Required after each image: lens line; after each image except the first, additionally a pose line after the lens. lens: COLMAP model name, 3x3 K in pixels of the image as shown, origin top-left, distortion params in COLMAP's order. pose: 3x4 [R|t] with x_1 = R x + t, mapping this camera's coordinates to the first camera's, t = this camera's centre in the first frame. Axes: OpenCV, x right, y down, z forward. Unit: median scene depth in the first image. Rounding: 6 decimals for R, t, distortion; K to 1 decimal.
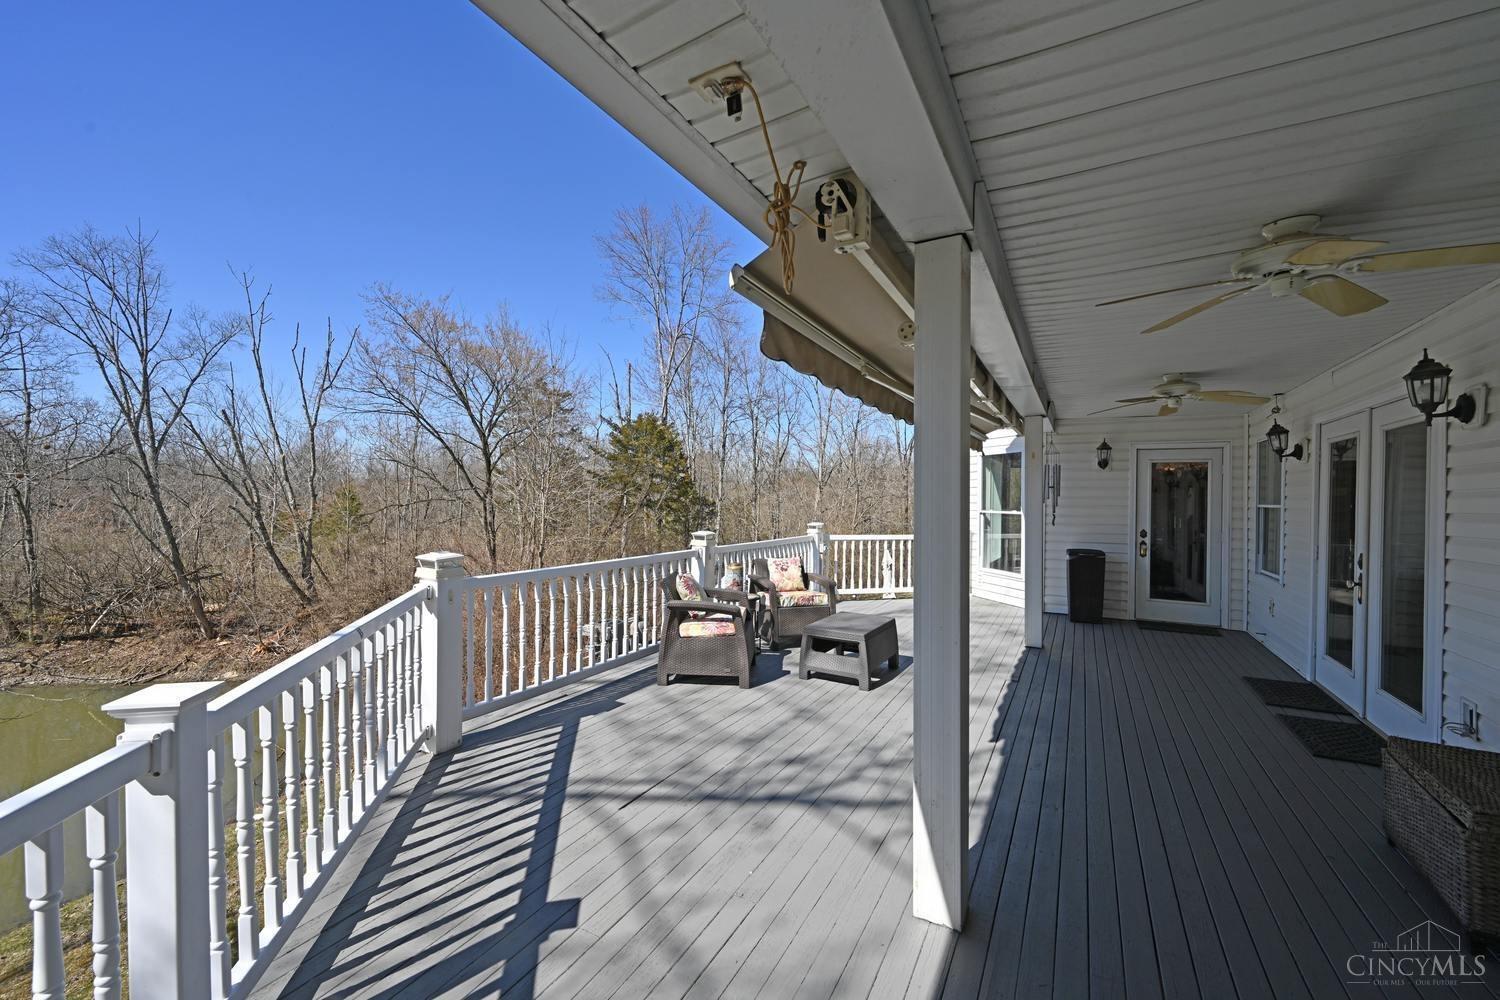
lens RADIAL K [[593.1, 0, 757.7], [0, 593.1, 501.7], [0, 0, 1]] dist [0.002722, 0.000044]
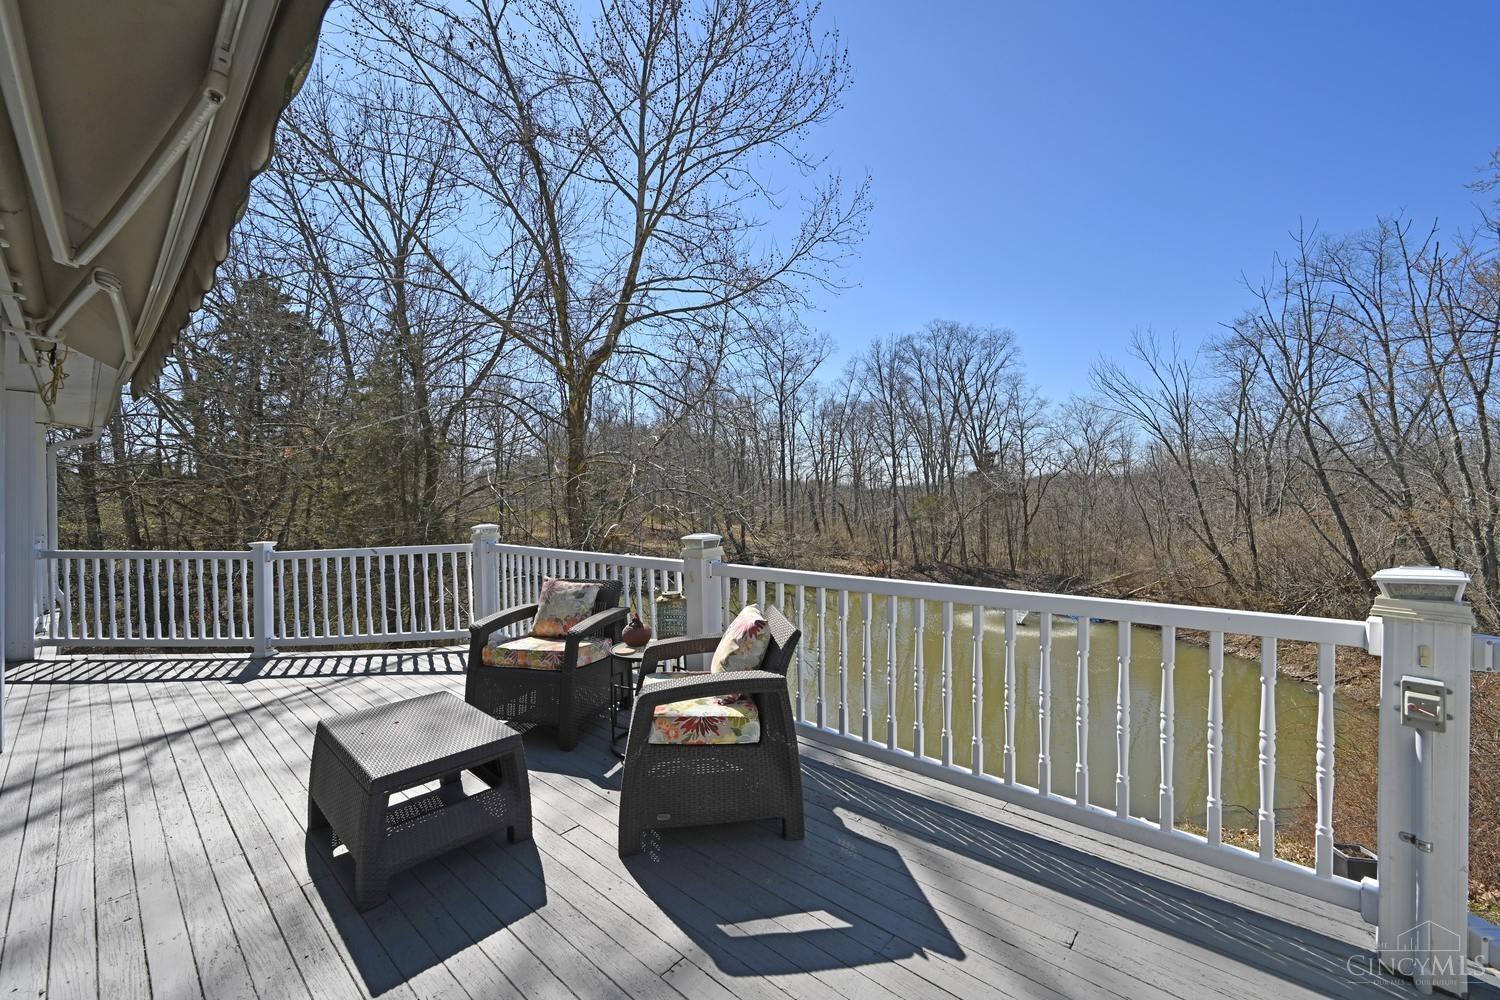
lens RADIAL K [[593.1, 0, 750.8], [0, 593.1, 500.4], [0, 0, 1]] dist [0.002722, 0.000044]
pose [[-0.207556, 0.003296, -0.978218, 0.940342], [-0.006896, 0.999965, 0.004833, 0.013610], [0.978199, 0.007749, -0.207526, 2.217619]]
